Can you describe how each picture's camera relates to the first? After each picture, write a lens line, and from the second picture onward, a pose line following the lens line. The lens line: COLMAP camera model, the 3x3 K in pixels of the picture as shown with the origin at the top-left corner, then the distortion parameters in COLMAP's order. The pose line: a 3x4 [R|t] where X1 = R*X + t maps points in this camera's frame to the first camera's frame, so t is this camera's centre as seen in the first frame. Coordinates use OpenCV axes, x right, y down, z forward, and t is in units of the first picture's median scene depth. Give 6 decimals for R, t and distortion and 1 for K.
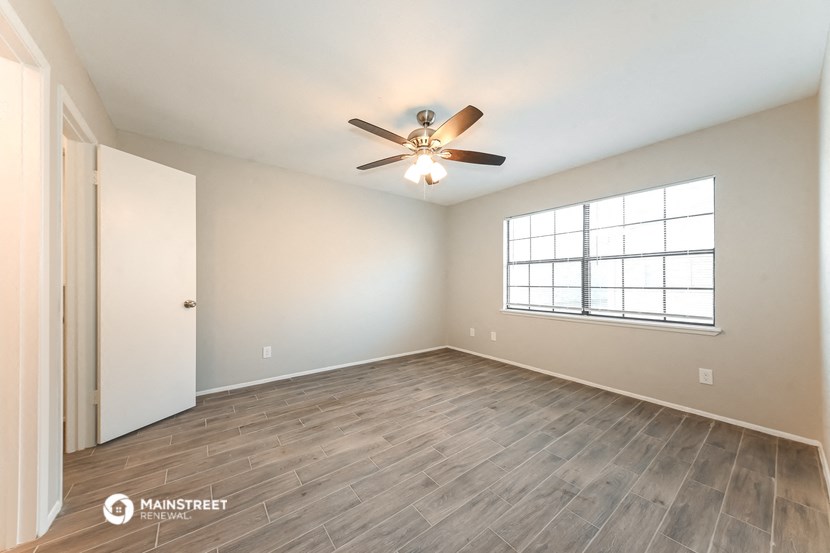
lens RADIAL K [[287.0, 0, 415.7], [0, 287.0, 284.2], [0, 0, 1]] dist [0.000024, -0.000007]
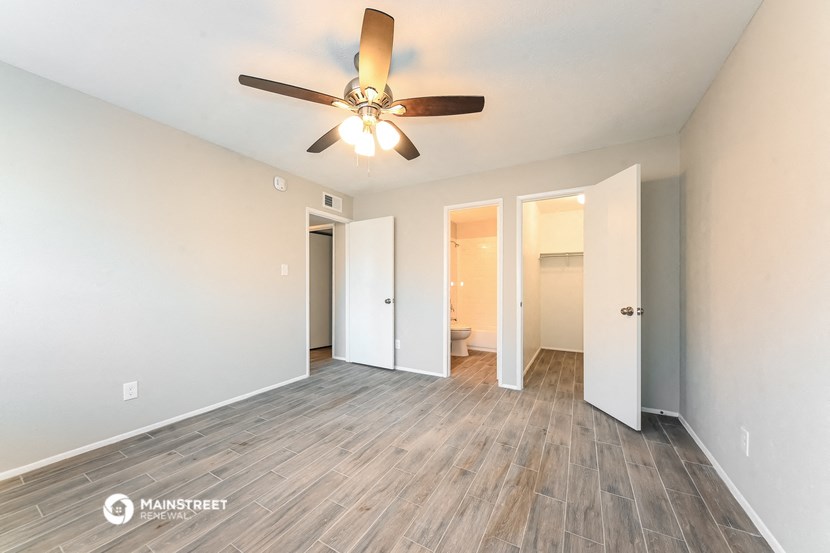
lens RADIAL K [[287.0, 0, 415.7], [0, 287.0, 284.2], [0, 0, 1]] dist [0.000024, -0.000007]
pose [[-0.923880, -0.002879, -0.382671, 0.218928], [-0.003002, 0.999995, -0.000275, -0.019025], [0.382670, 0.000895, -0.923885, 1.840116]]
